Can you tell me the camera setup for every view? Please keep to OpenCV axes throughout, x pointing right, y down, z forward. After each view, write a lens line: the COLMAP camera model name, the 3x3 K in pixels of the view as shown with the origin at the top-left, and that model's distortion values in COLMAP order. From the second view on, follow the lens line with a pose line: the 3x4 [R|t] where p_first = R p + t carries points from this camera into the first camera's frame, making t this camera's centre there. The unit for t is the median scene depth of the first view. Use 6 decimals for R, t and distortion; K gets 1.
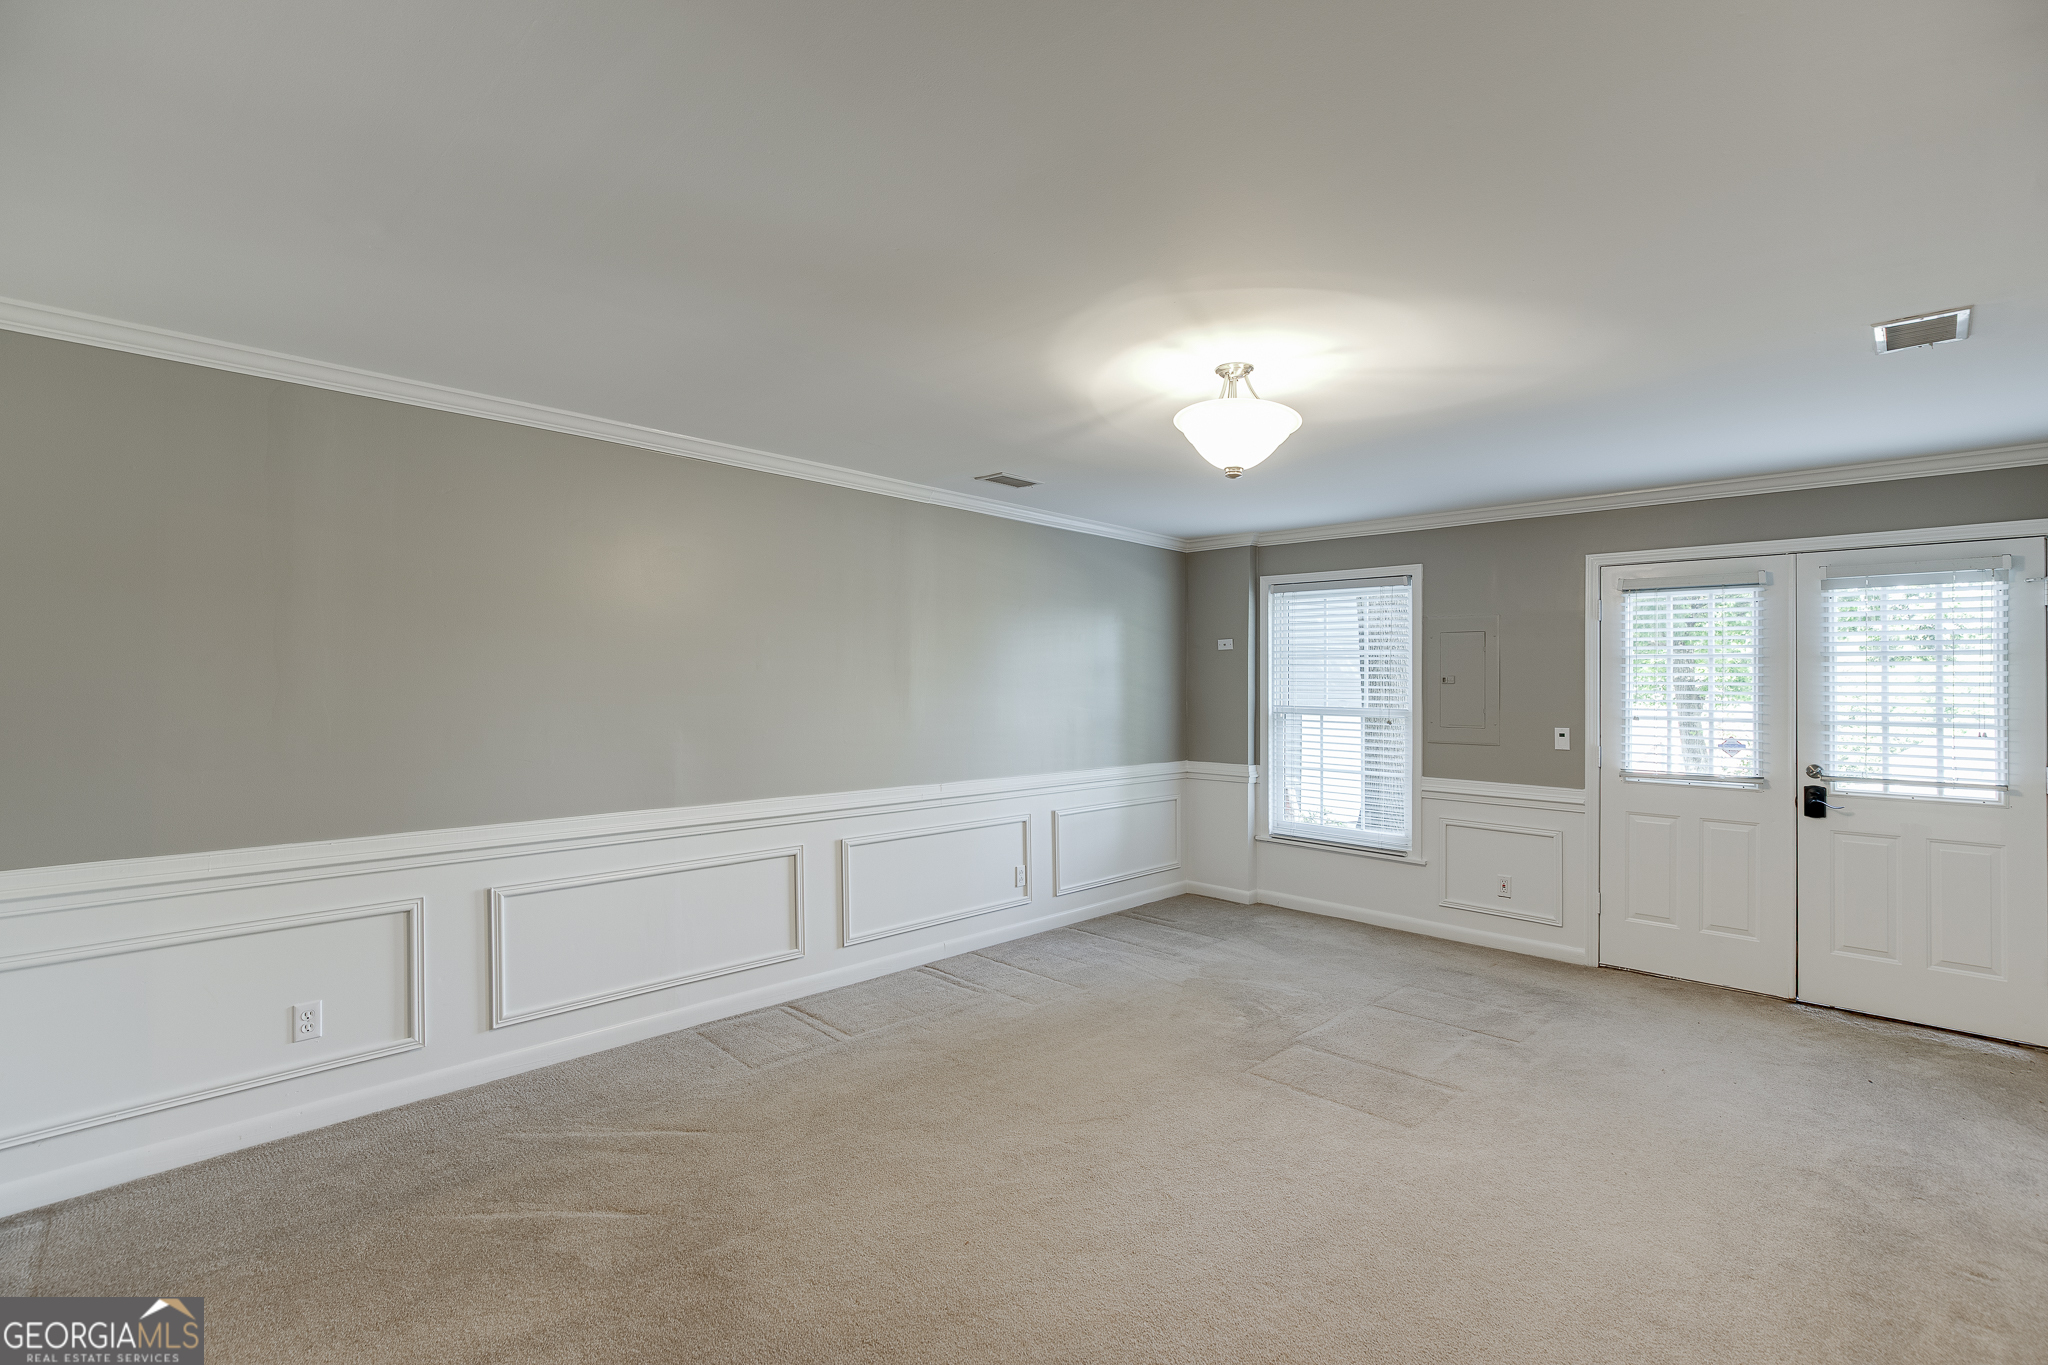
lens RADIAL K [[926.3, 0, 1040.9], [0, 926.3, 679.2], [0, 0, 1]] dist [-0.011301, 0.003793]
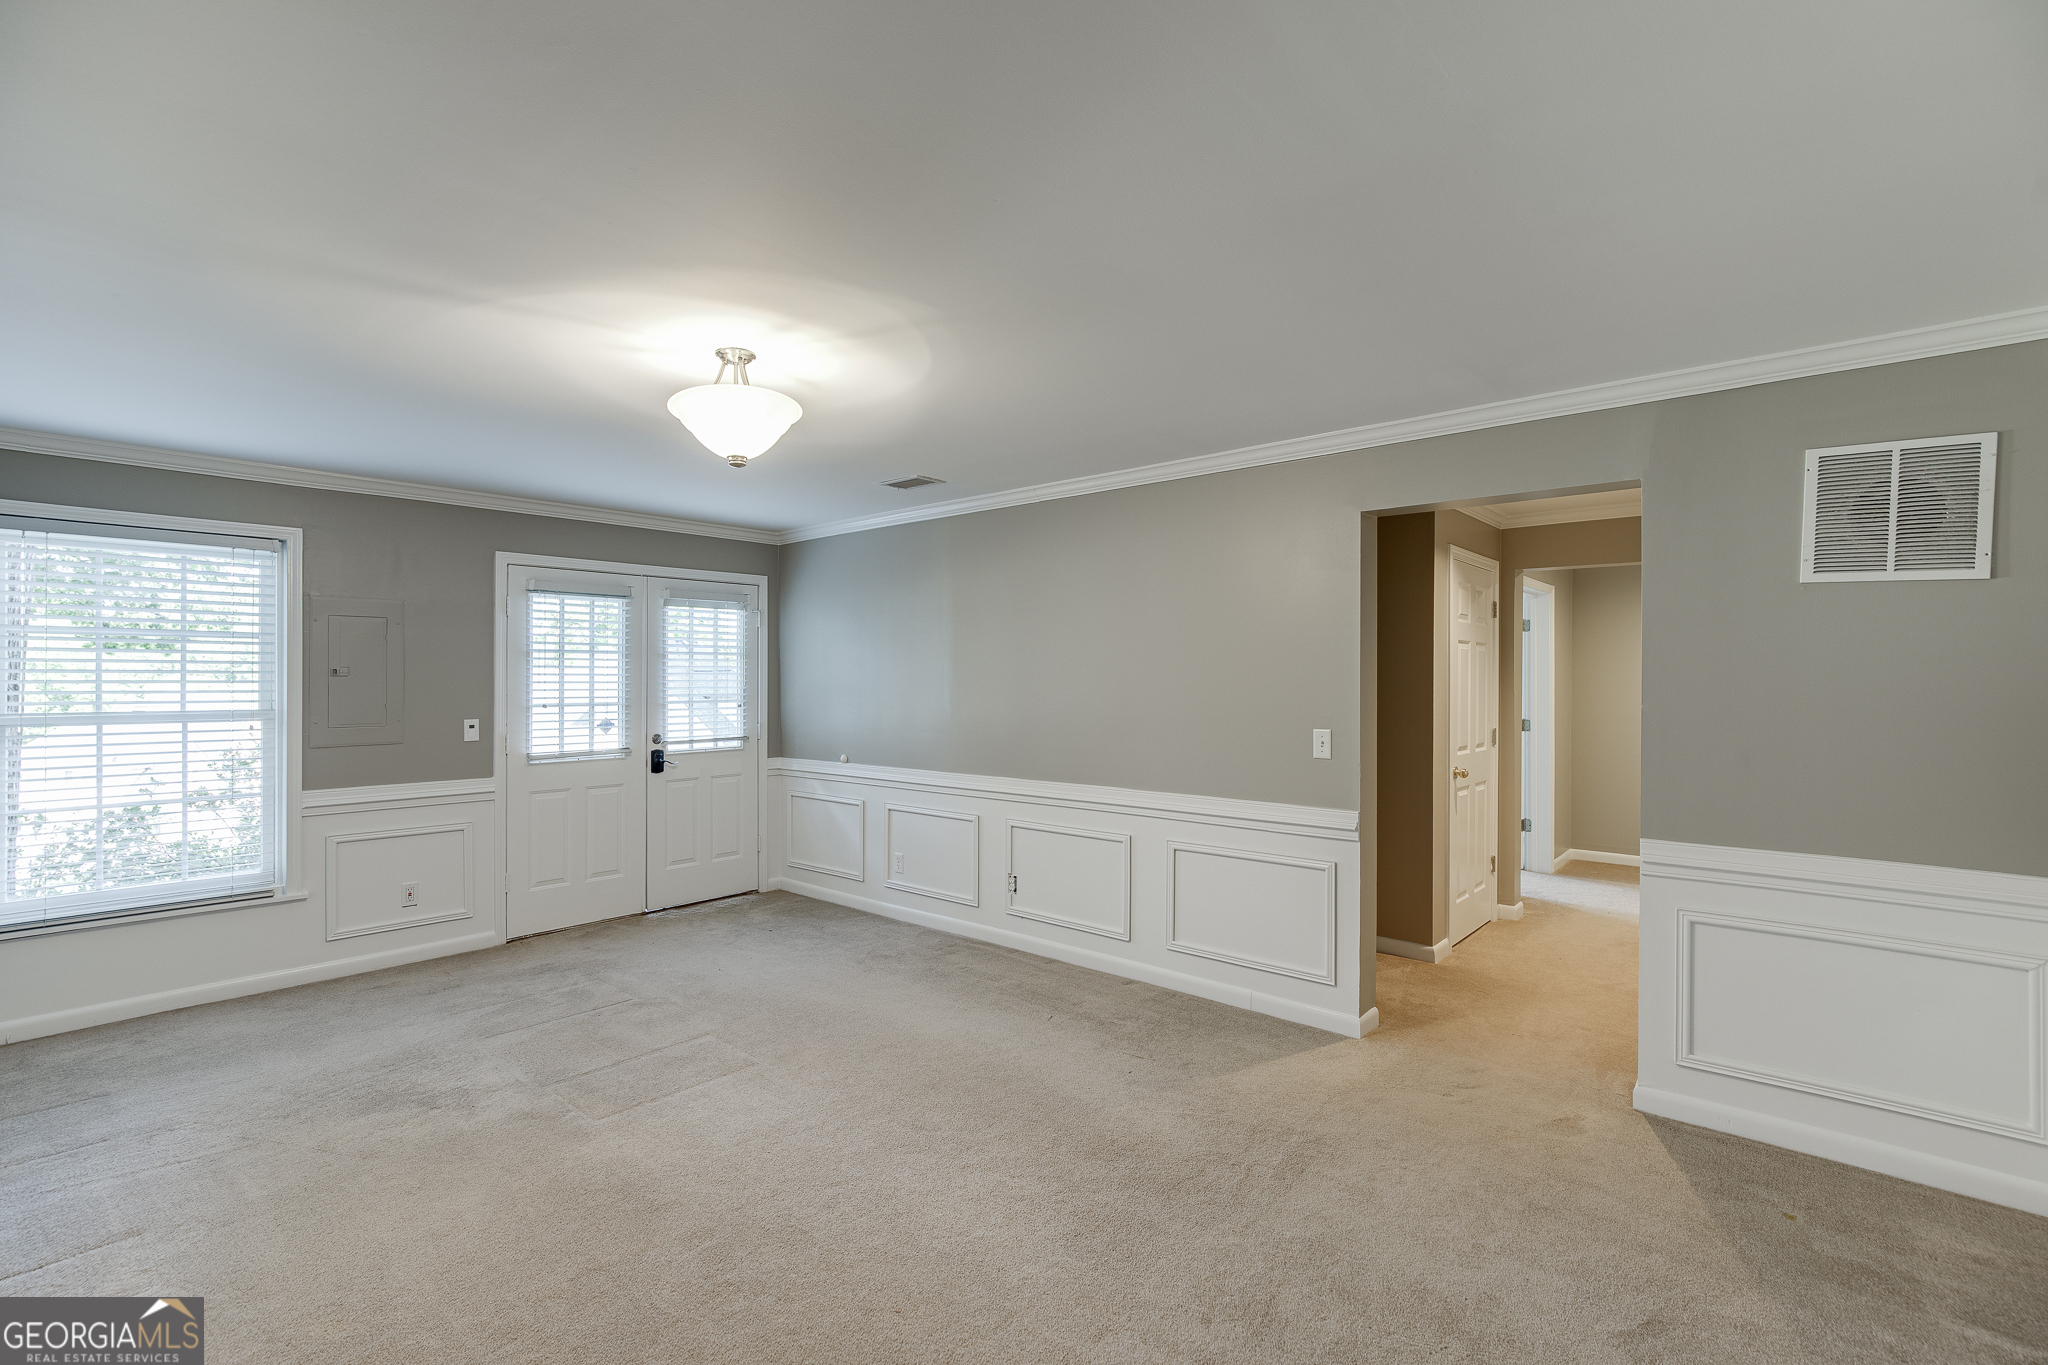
lens RADIAL K [[926.3, 0, 1025.9], [0, 926.3, 679.7], [0, 0, 1]] dist [-0.011301, 0.003793]
pose [[-0.046235, -0.011252, 0.998867, -0.511105], [-0.003333, 0.999933, 0.011110, -0.004053], [-0.998925, -0.002816, -0.046269, 0.485654]]
